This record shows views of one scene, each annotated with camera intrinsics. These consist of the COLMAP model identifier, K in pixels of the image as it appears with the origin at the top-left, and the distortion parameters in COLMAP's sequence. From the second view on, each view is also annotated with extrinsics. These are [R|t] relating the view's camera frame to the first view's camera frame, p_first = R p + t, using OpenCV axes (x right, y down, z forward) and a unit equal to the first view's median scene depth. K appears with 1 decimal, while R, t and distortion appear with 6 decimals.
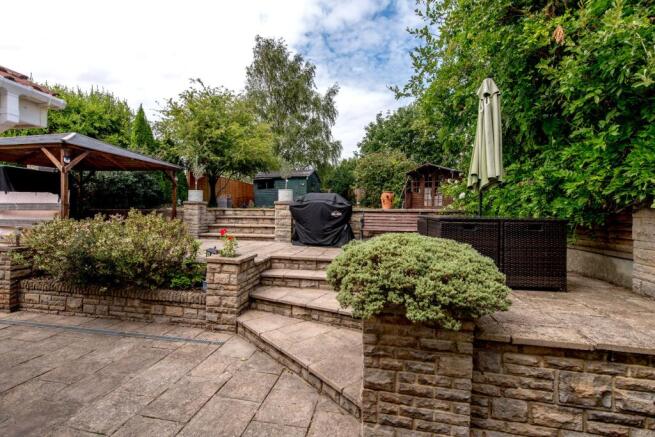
lens RADIAL K [[301.0, 0, 327.5], [0, 301.0, 218.5], [0, 0, 1]] dist [0.002871, -0.000031]
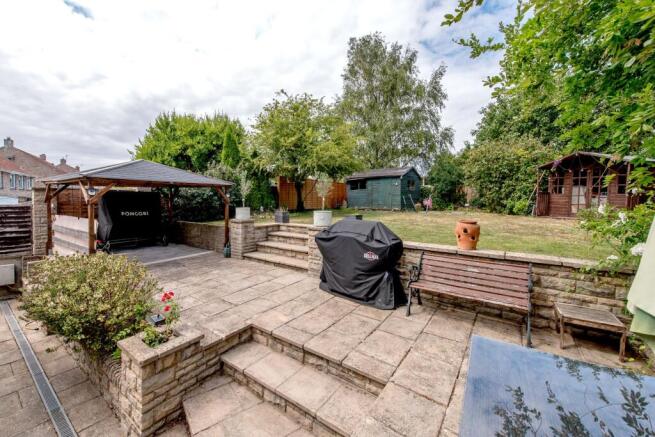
lens RADIAL K [[261.4, 0, 326.0], [0, 261.4, 202.6], [0, 0, 1]] dist [-0.001050, -0.000285]
pose [[0.888672, 0.014942, -0.458300, 0.091521], [-0.012465, 0.999887, 0.008429, -0.062032], [0.458375, -0.001778, 0.888757, 0.201494]]
